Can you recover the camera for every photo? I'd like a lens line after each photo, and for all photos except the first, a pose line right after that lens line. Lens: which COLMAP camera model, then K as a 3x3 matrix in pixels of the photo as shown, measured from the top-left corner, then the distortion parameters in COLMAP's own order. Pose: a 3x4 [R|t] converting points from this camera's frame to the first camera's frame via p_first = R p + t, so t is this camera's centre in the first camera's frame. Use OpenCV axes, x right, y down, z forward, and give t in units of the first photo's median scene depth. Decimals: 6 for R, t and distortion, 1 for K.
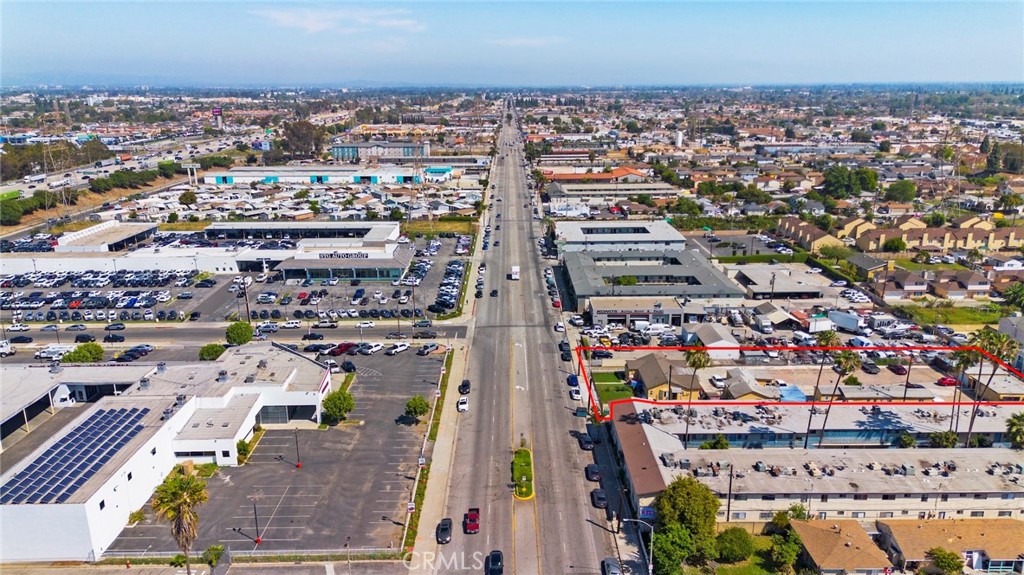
lens RADIAL K [[728.5, 0, 512.0], [0, 728.5, 287.5], [0, 0, 1]] dist [0.056672, -0.001206]
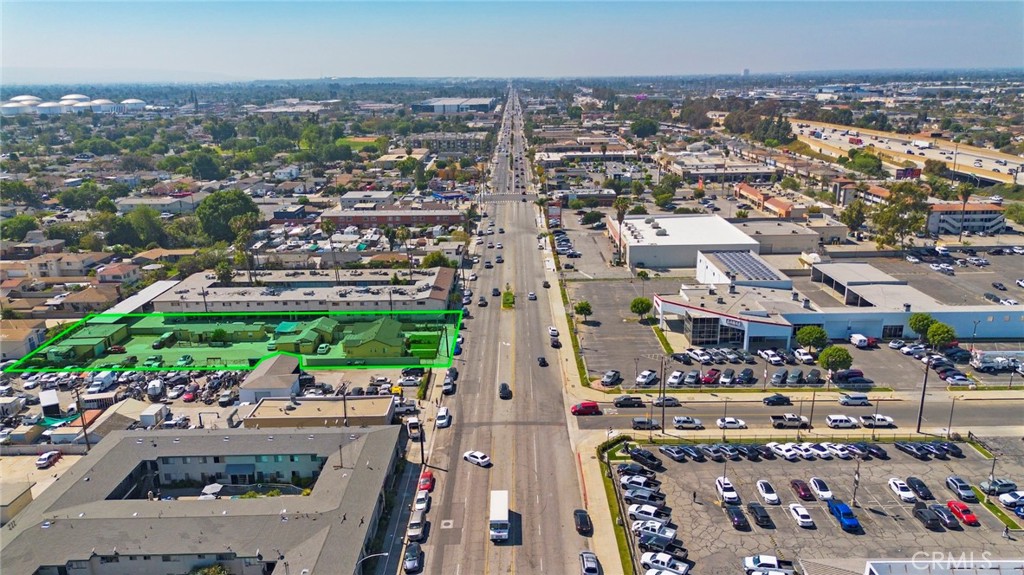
lens RADIAL K [[728.5, 0, 512.0], [0, 728.5, 287.5], [0, 0, 1]] dist [0.056672, -0.001206]
pose [[-0.999855, 0.013008, 0.011031, -0.009646], [0.016851, 0.853330, 0.521099, -0.437364], [-0.002634, 0.521210, -0.853425, 1.613576]]
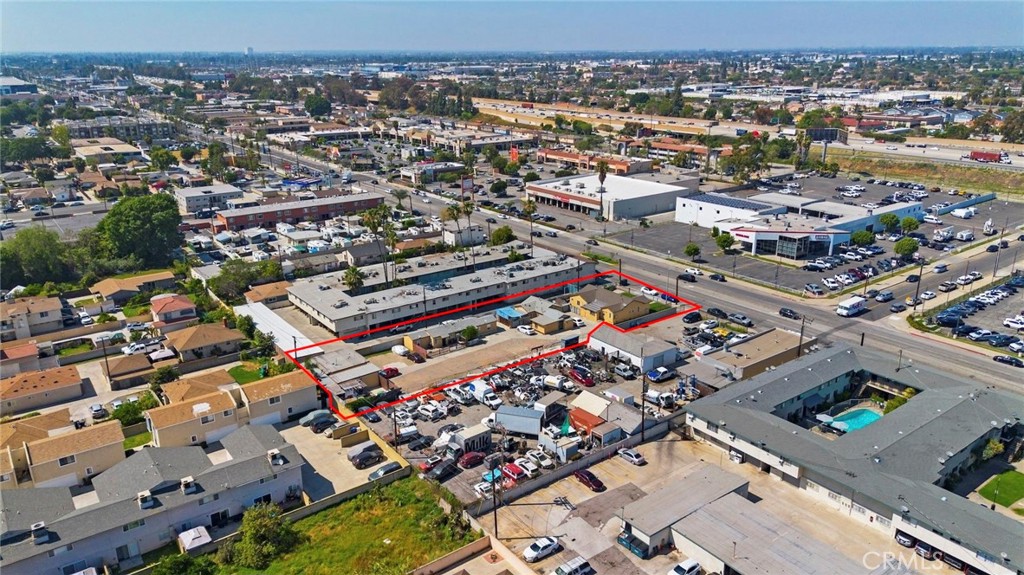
lens RADIAL K [[728.5, 0, 512.0], [0, 728.5, 287.5], [0, 0, 1]] dist [0.056672, -0.001206]
pose [[-0.800689, 0.191291, -0.567718, 0.829506], [-0.150934, 0.852668, 0.500176, -0.383287], [0.579754, 0.486174, -0.653850, 1.403500]]
